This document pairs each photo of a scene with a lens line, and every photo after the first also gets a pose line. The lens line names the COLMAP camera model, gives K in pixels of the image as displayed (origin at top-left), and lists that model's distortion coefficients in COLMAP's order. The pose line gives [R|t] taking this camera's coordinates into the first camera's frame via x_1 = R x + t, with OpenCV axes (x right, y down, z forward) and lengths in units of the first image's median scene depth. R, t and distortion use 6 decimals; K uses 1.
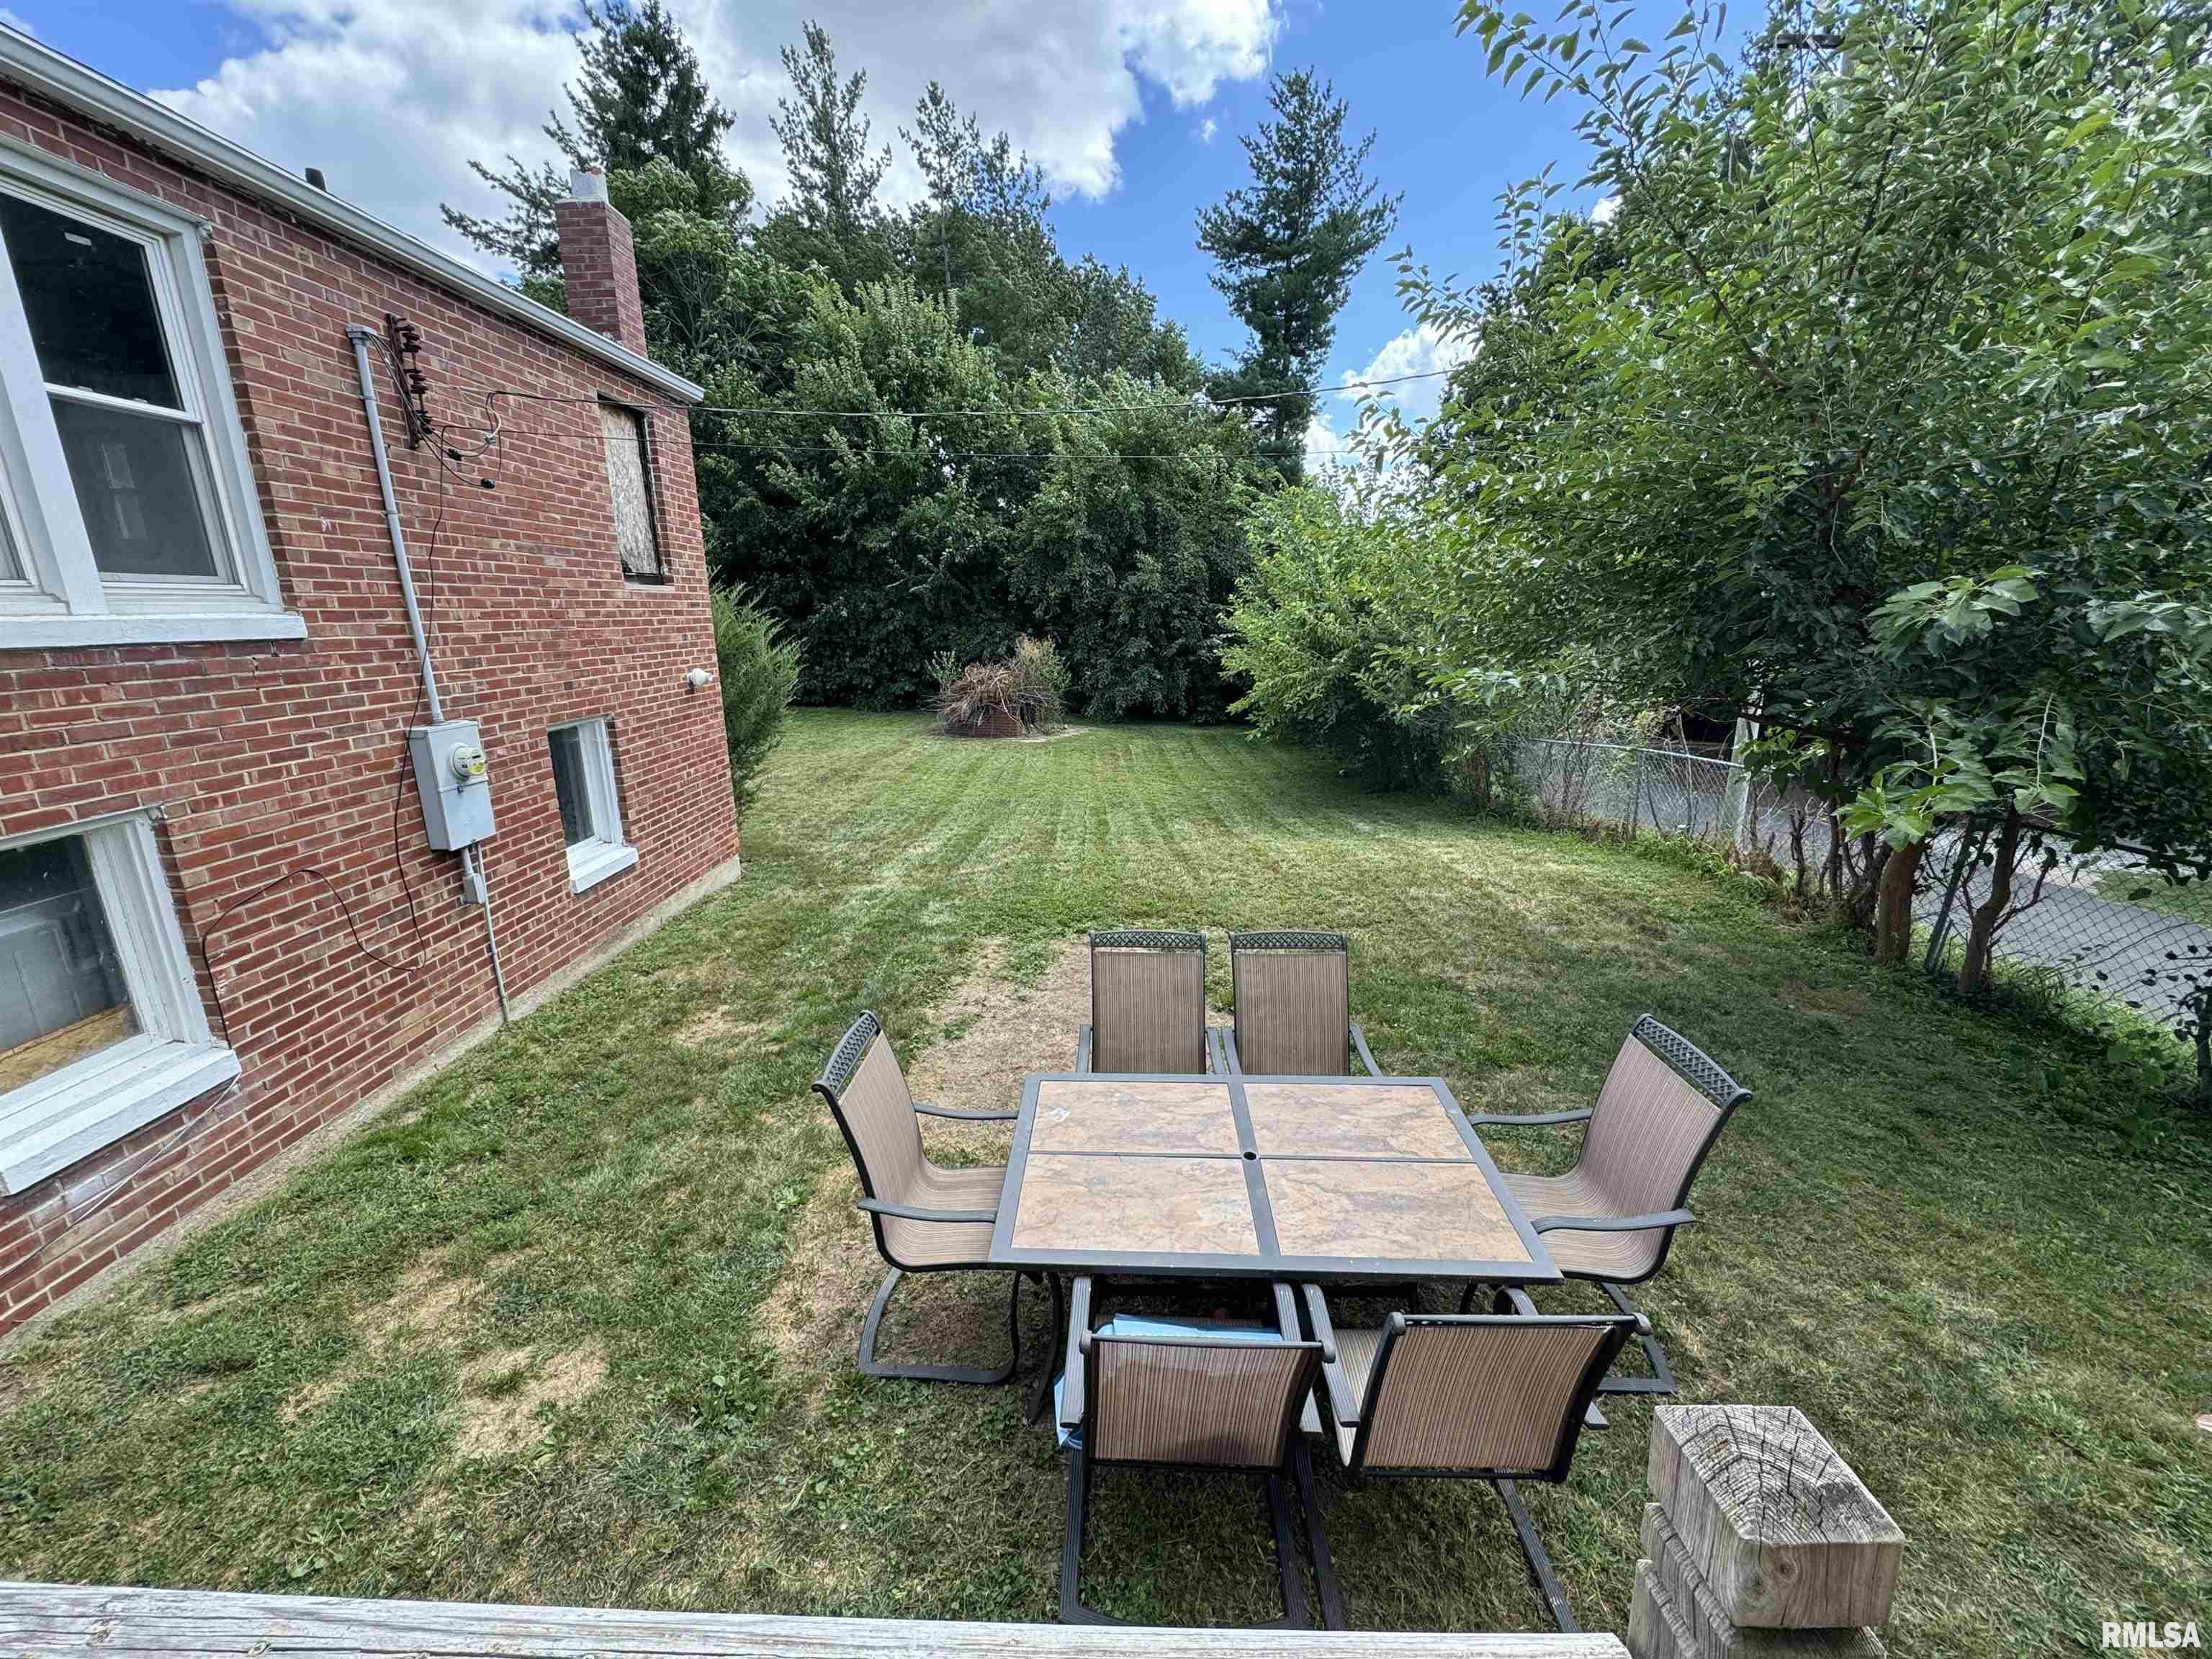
lens RADIAL K [[879.2, 0, 1107.4], [0, 879.2, 828.7], [0, 0, 1]] dist [-0.001479, 0.000138]
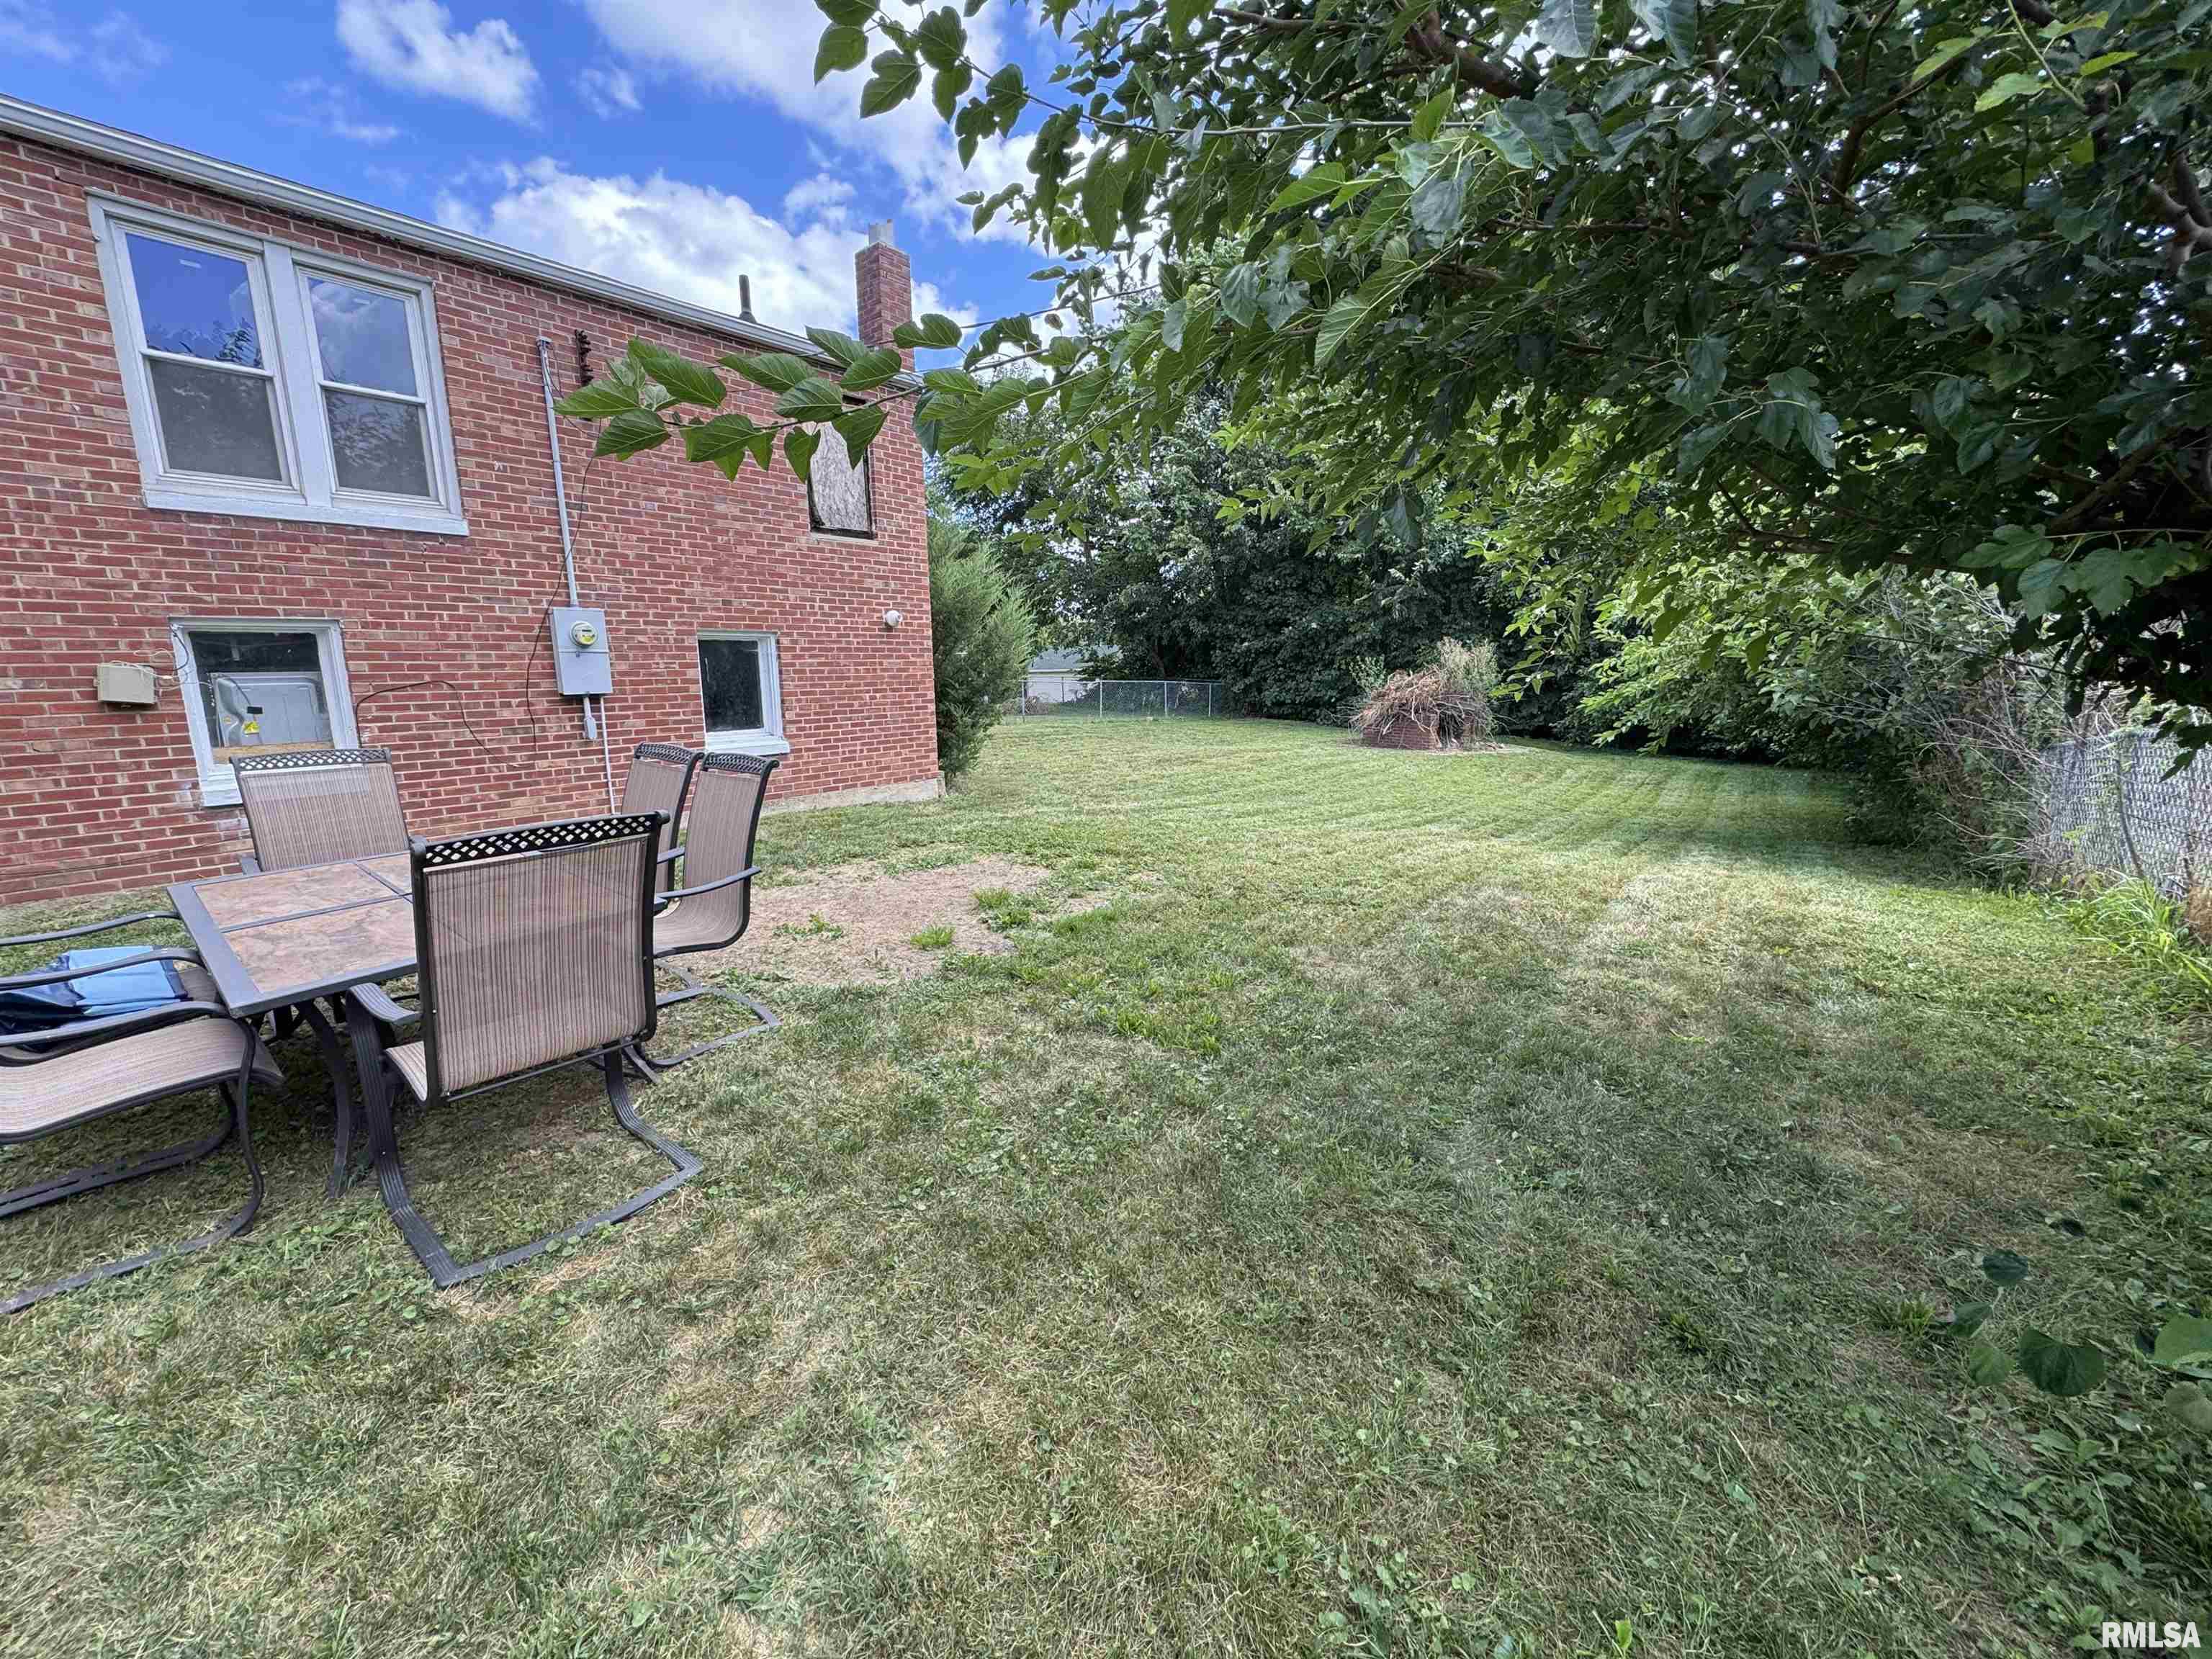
lens RADIAL K [[879.2, 0, 1105.0], [0, 879.2, 828.2], [0, 0, 1]] dist [-0.001479, 0.000138]
pose [[0.782845, 0.118026, -0.610920, 0.872052], [-0.150723, 0.988574, -0.002152, 0.114149], [0.603686, 0.093765, 0.791689, 0.432647]]
